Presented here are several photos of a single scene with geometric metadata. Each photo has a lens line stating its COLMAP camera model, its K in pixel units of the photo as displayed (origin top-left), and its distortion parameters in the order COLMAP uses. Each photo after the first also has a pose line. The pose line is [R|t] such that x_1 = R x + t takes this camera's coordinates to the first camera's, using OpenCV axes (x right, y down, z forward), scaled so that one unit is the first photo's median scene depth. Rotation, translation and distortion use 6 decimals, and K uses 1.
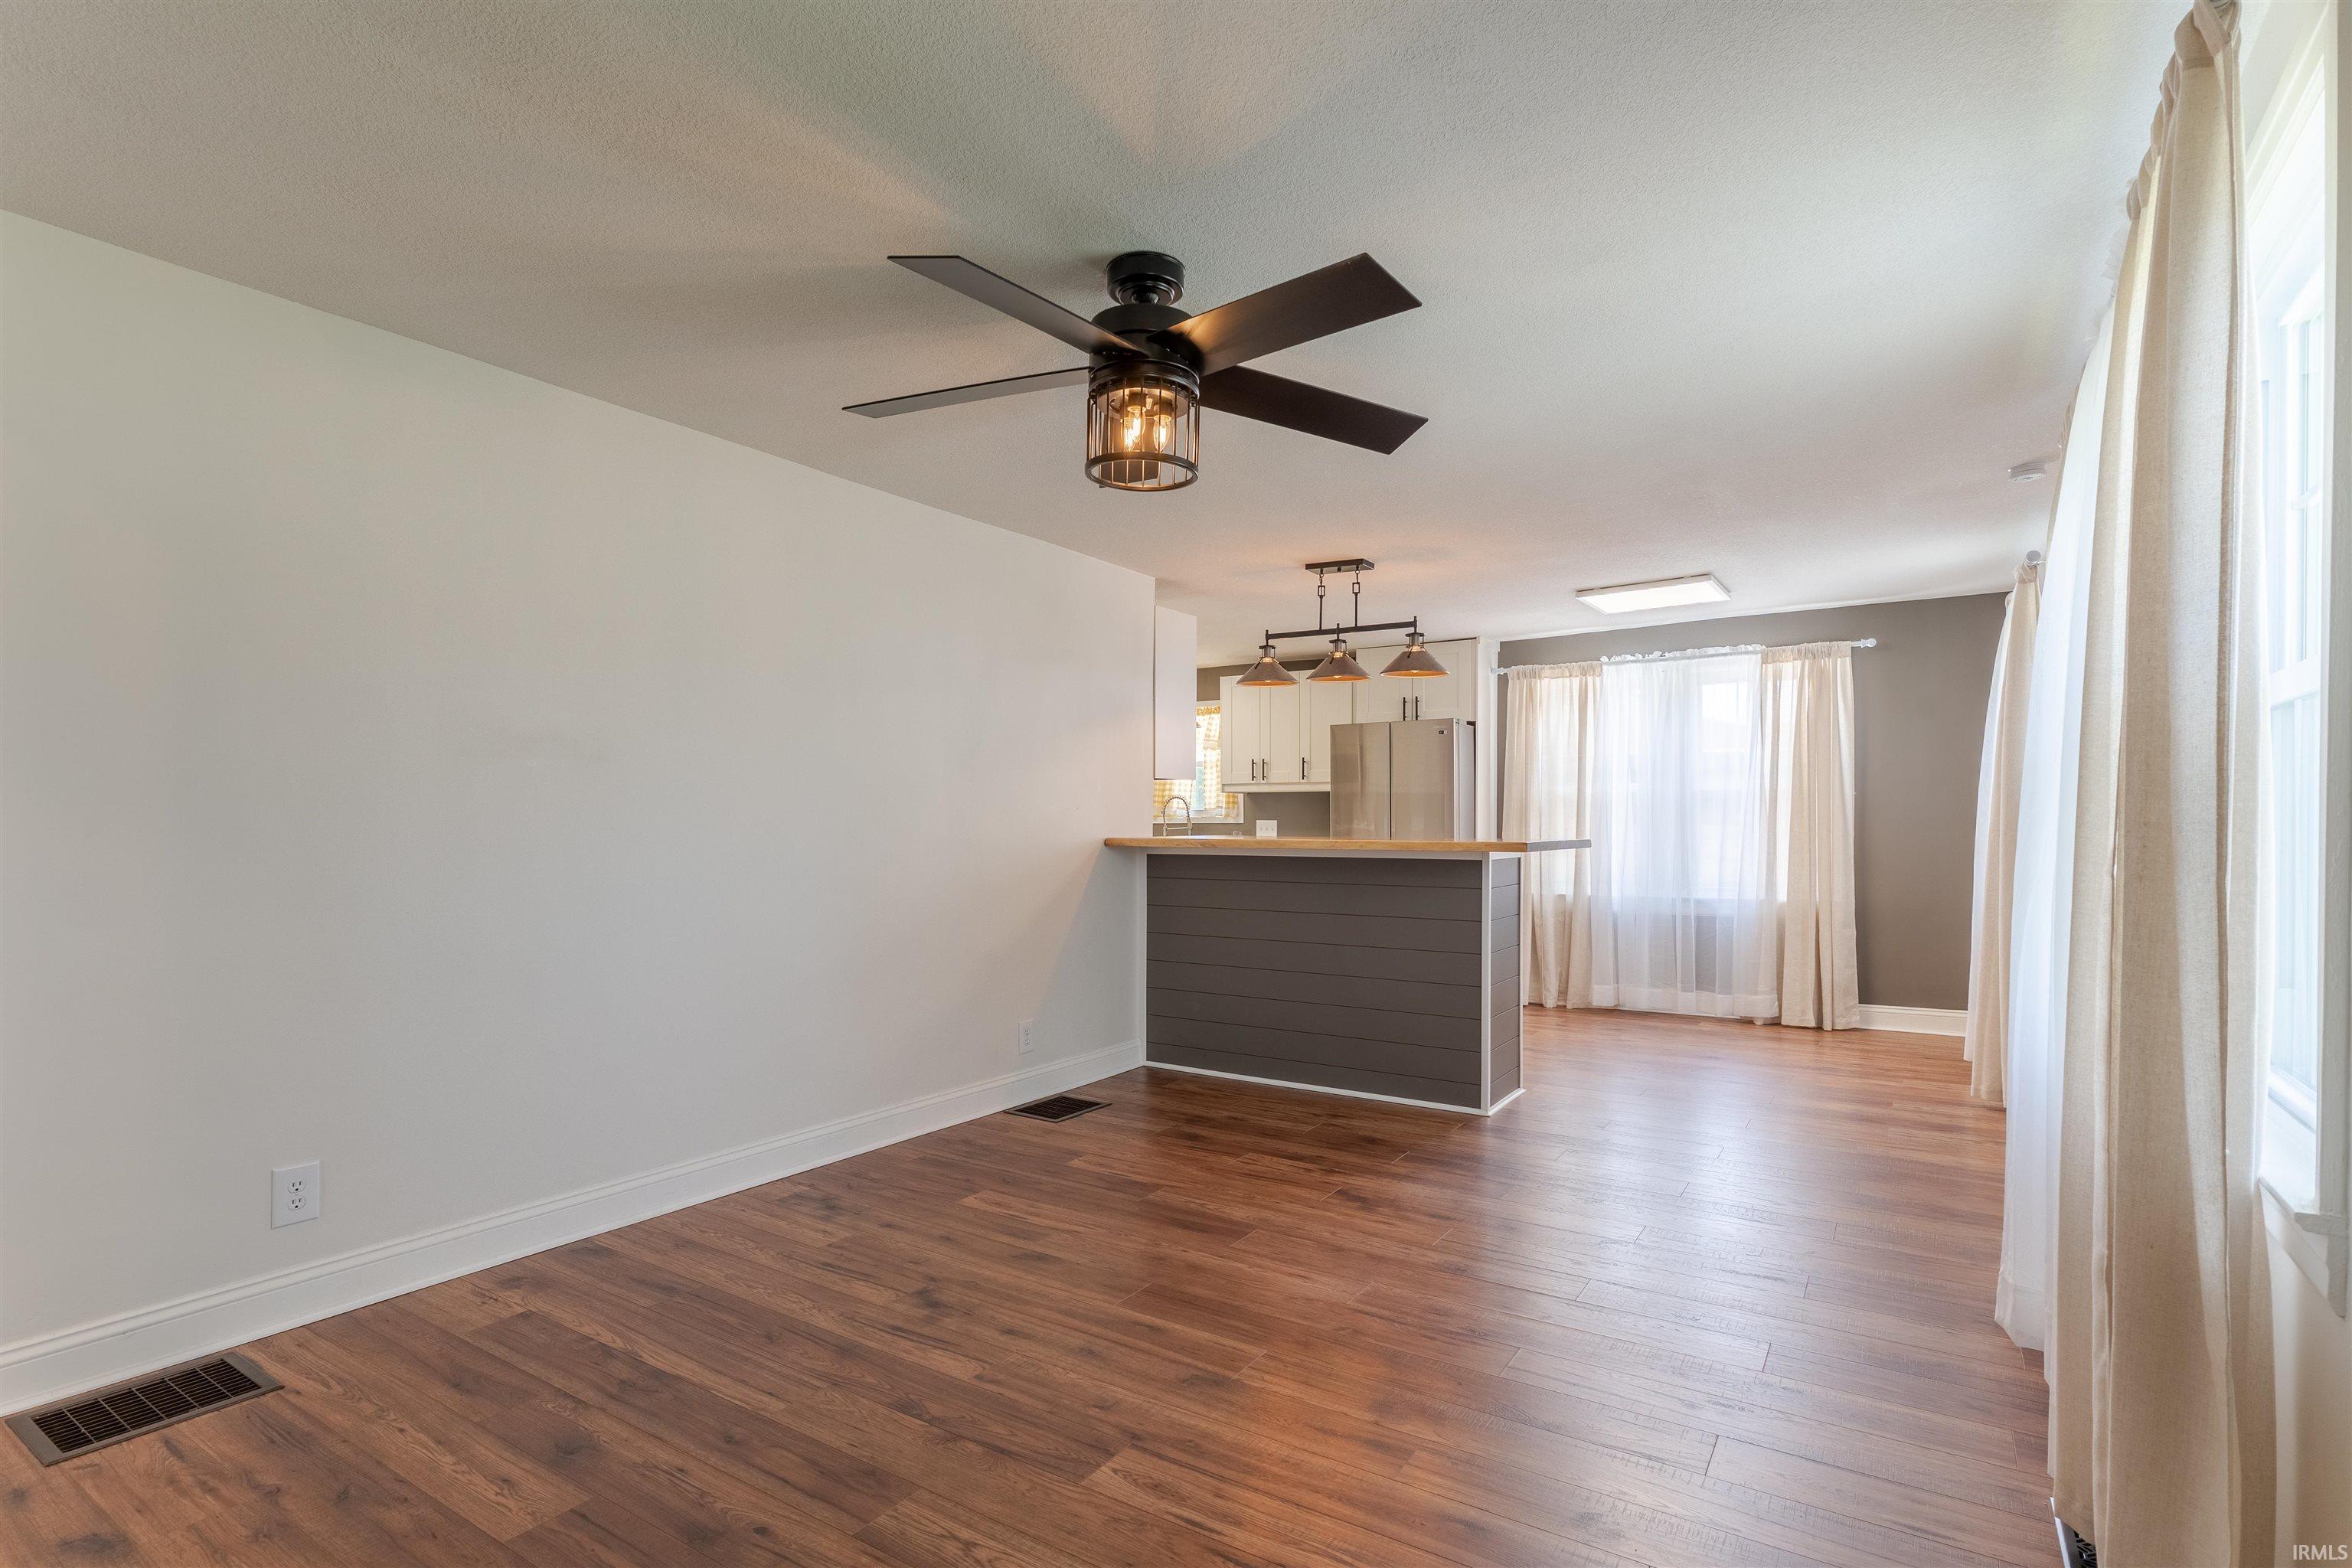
lens RADIAL K [[1135.4, 0, 1209.0], [0, 1135.4, 804.3], [0, 0, 1]] dist [0.002949, -0.002141]
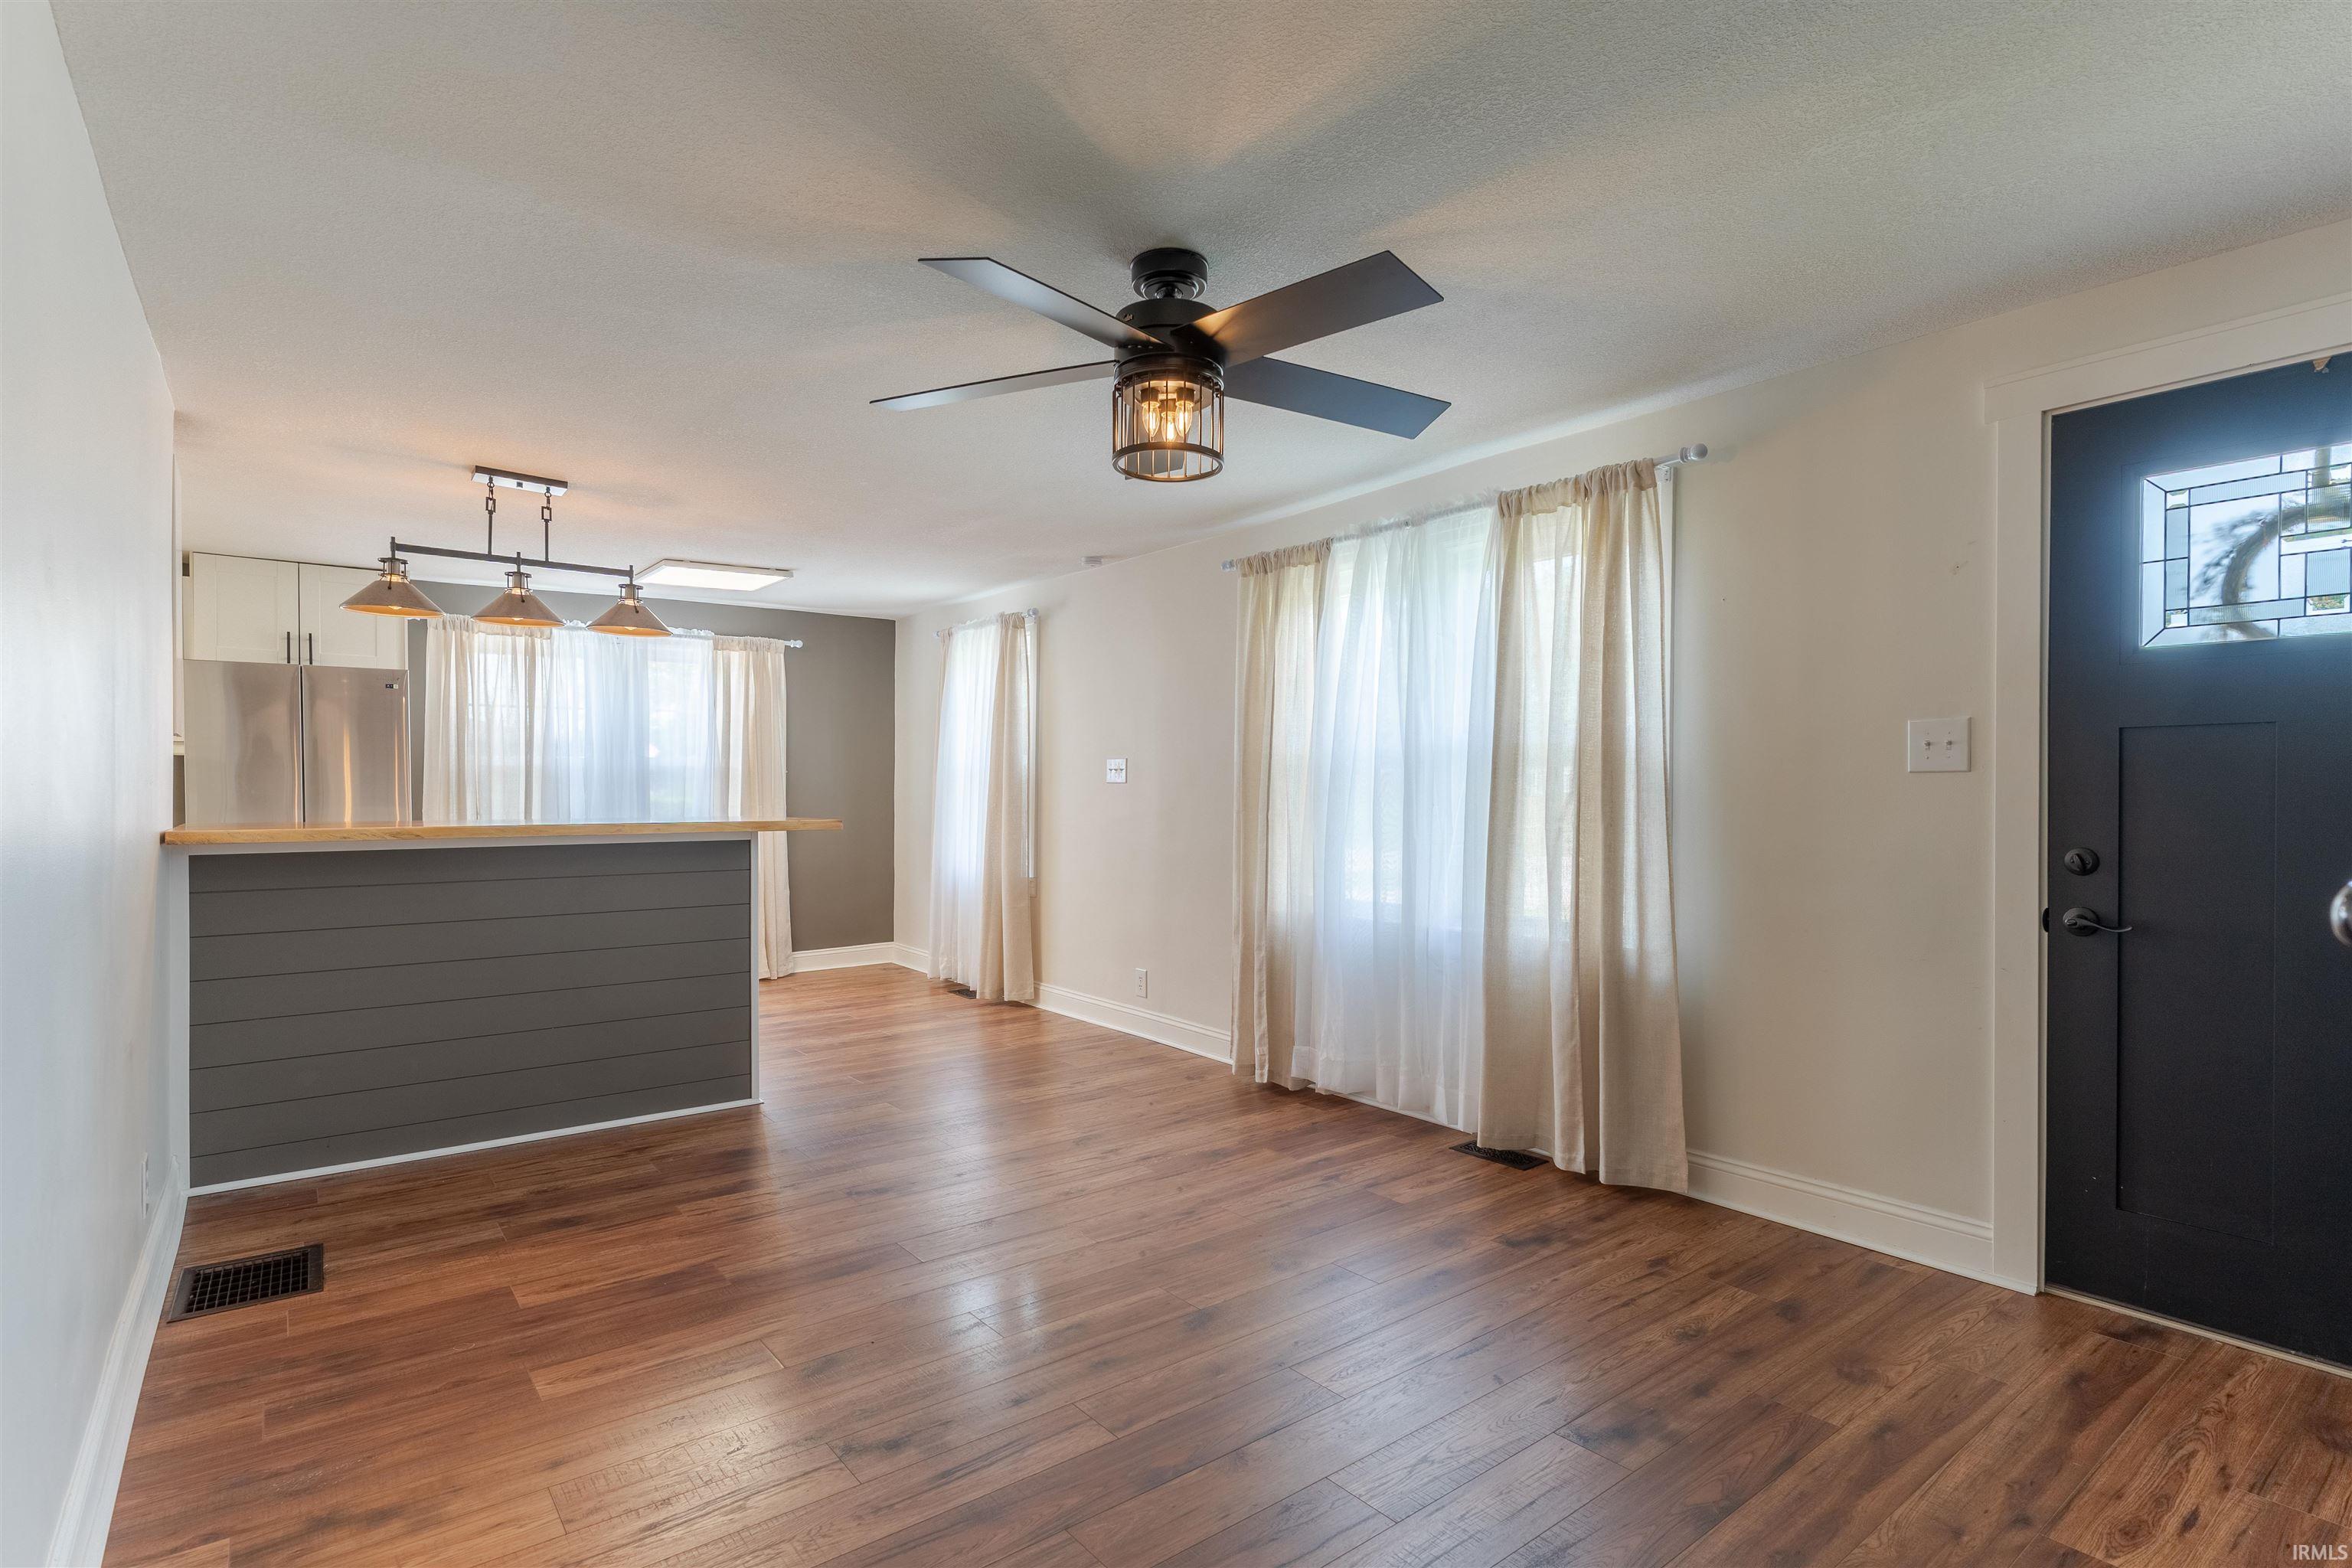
lens RADIAL K [[1135.4, 0, 1136.6], [0, 1135.4, 790.4], [0, 0, 1]] dist [0.002949, -0.002141]
pose [[0.348232, -0.001030, 0.937408, -0.595980], [-0.012981, 0.999898, 0.005921, -0.003353], [-0.937319, -0.014231, 0.348183, 0.389872]]
